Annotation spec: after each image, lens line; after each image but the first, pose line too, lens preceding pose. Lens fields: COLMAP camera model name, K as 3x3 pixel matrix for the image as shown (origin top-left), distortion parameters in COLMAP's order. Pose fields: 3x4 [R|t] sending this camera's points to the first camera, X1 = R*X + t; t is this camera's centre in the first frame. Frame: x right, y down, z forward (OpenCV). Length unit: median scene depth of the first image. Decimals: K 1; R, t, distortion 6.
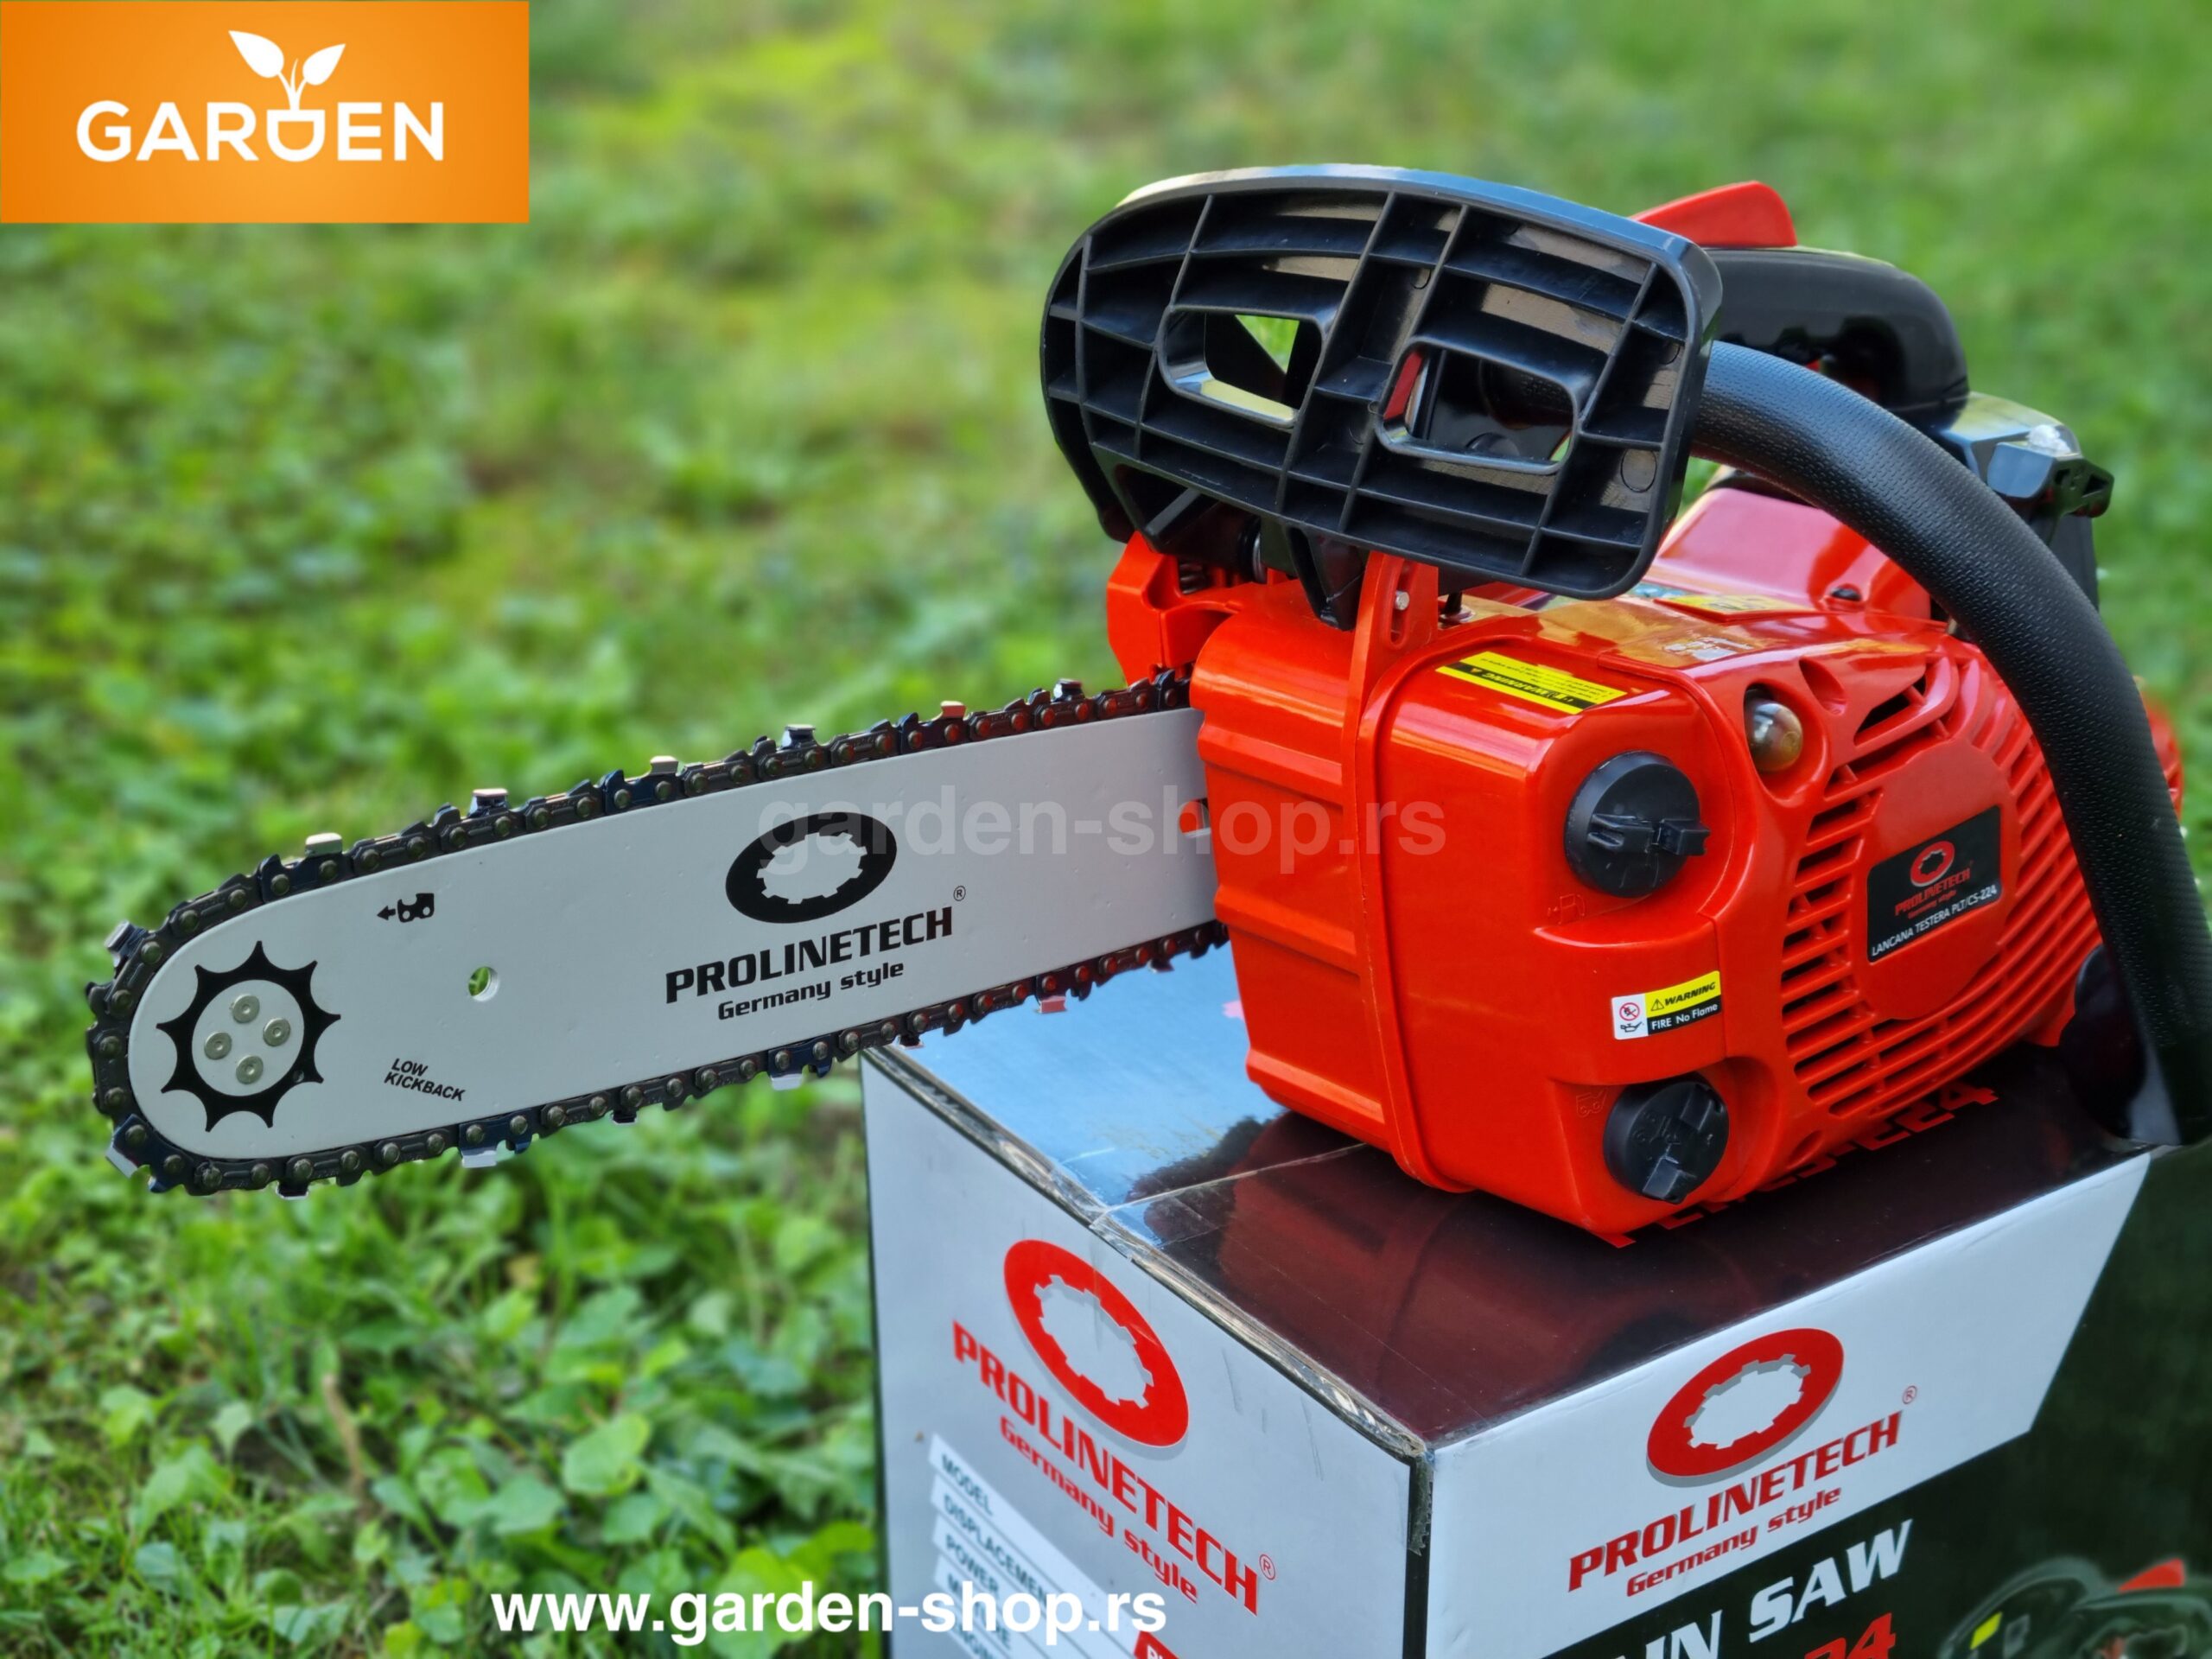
lens RADIAL K [[3311.4, 0, 1106.0], [0, 3311.4, 829.5], [0, 0, 1]] dist [0.058233, -0.000584]
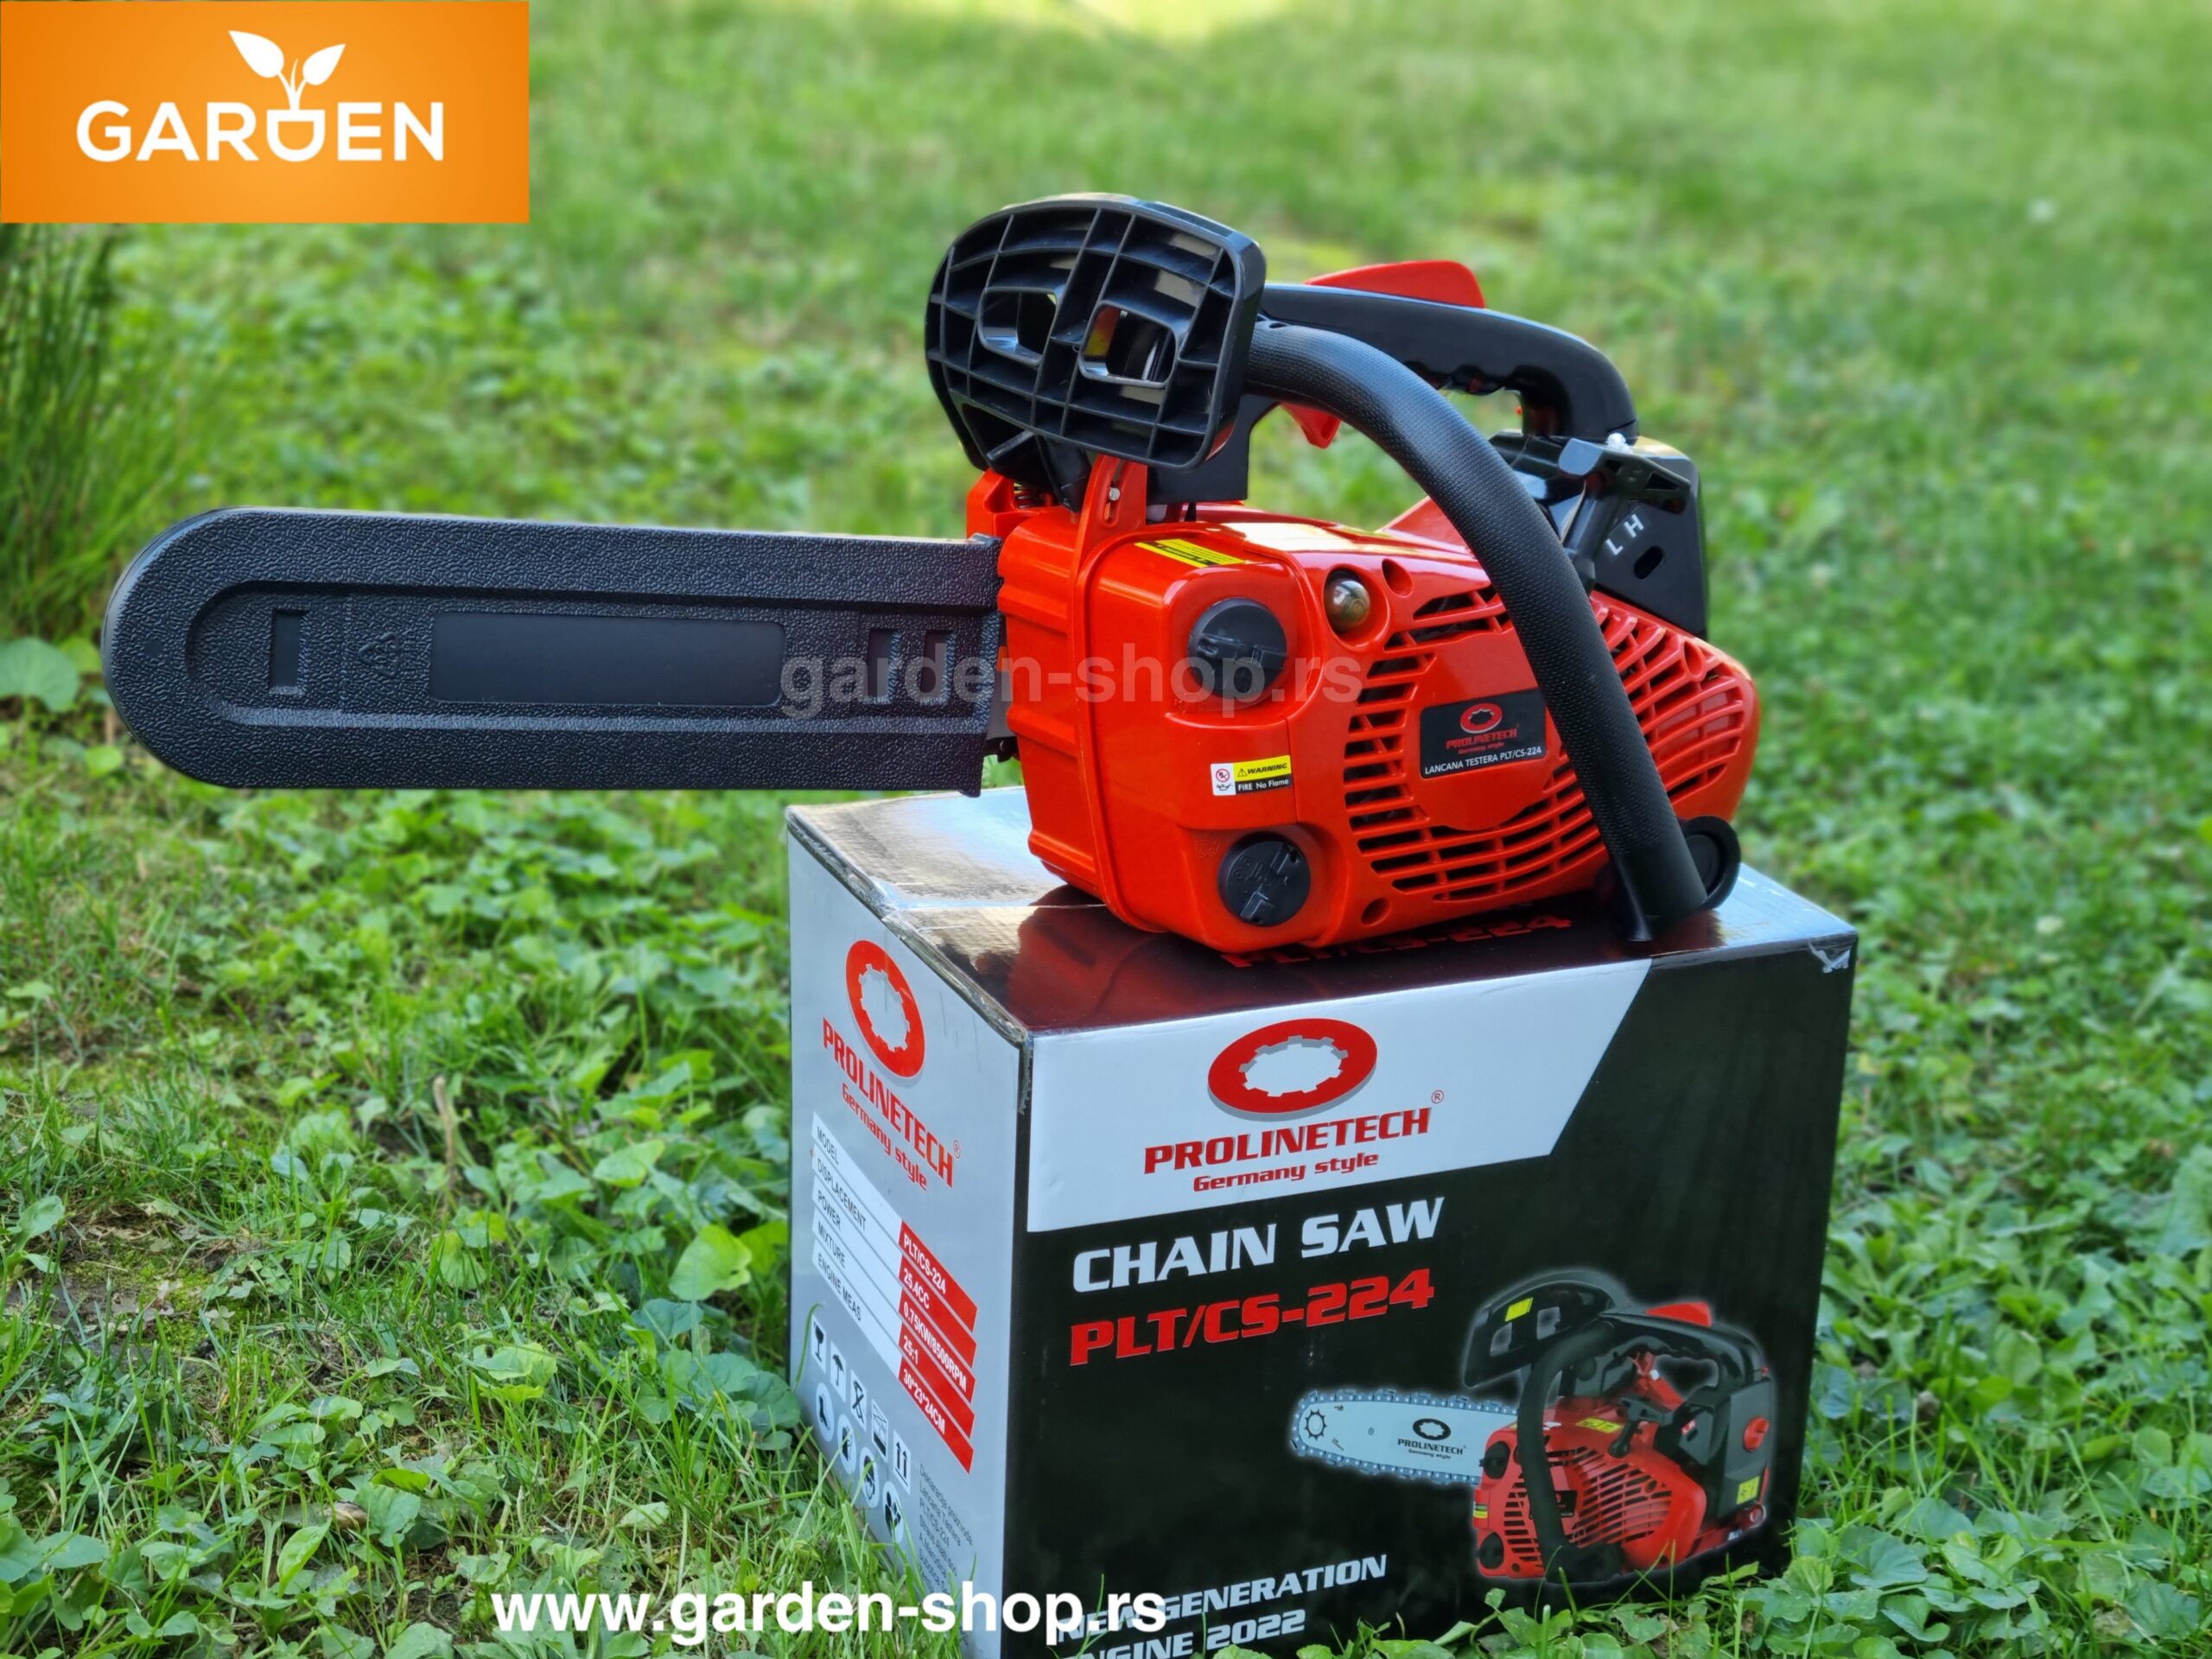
lens RADIAL K [[3317.8, 0, 1149.1], [0, 3317.8, 820.5], [0, 0, 1]] dist [0.079289, -0.074818]
pose [[0.983320, 0.094369, -0.155484, 0.345740], [-0.109614, 0.989654, -0.092573, 0.207782], [0.145140, 0.108072, 0.983491, -0.427619]]
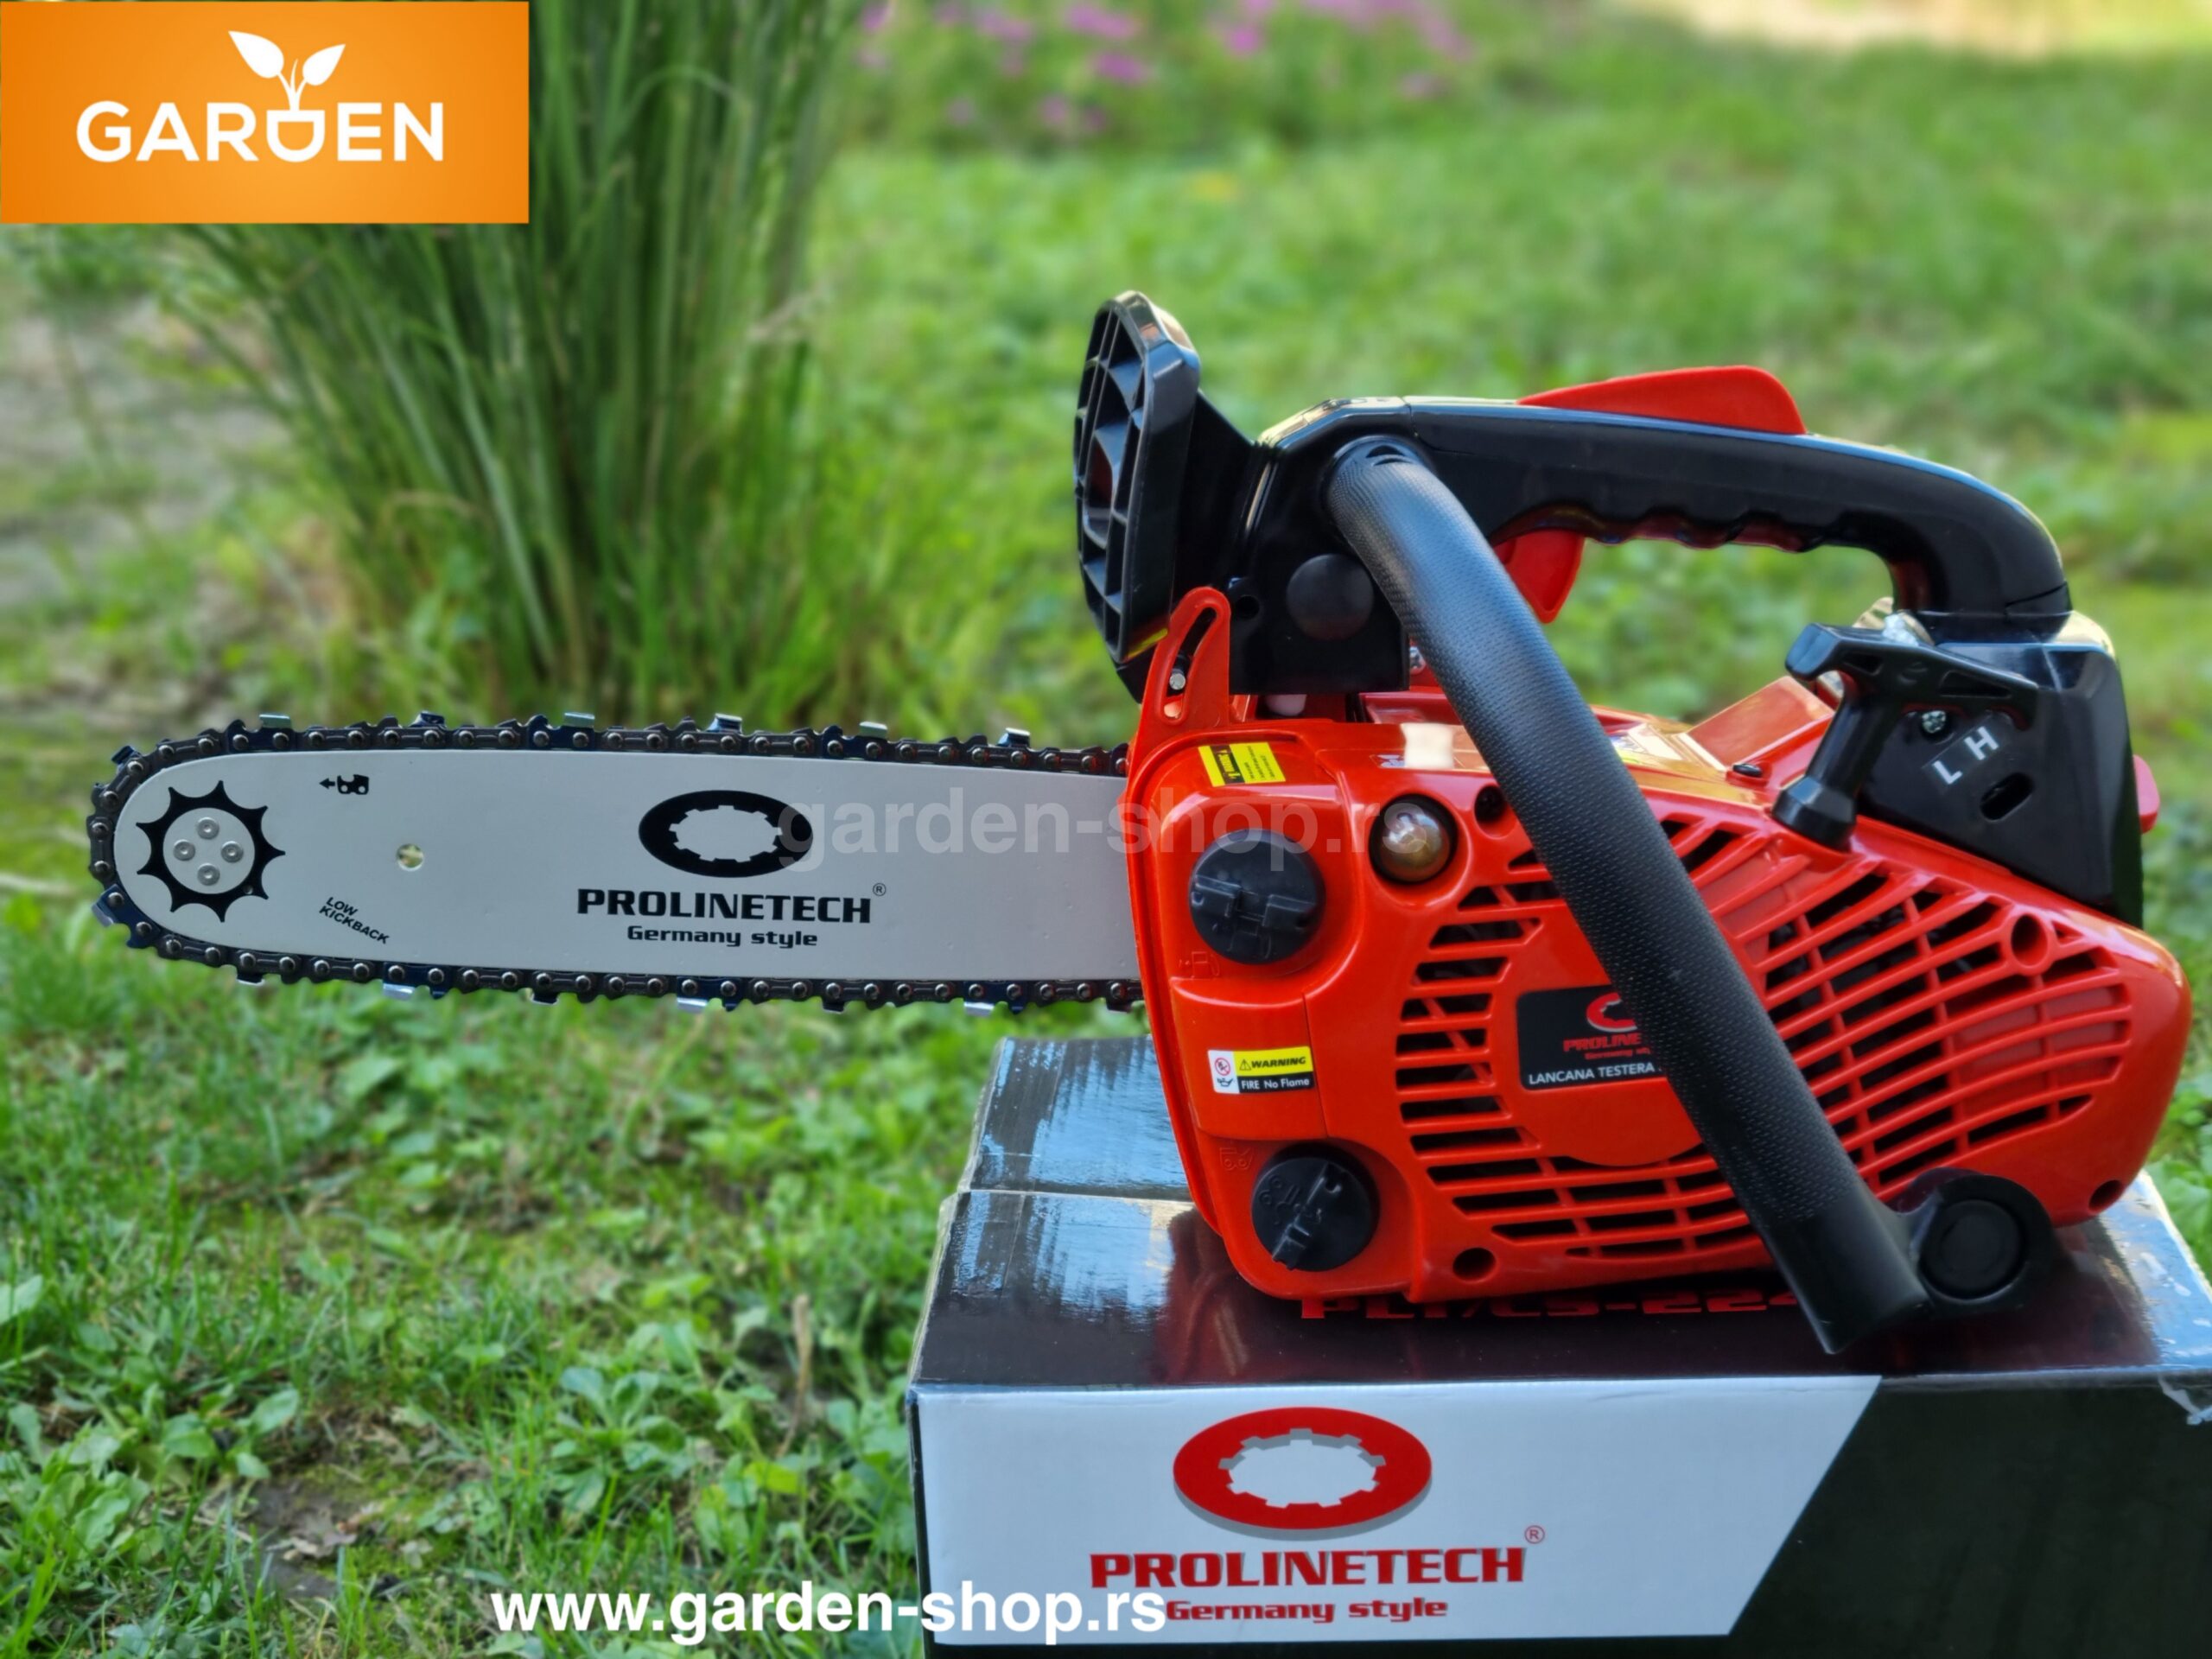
lens RADIAL K [[3317.8, 0, 1149.1], [0, 3317.8, 820.5], [0, 0, 1]] dist [0.079289, -0.074818]
pose [[0.798276, 0.140718, -0.585623, 0.744383], [-0.201842, 0.978601, -0.039990, 0.023778], [0.567464, 0.150126, 0.809597, 0.091593]]
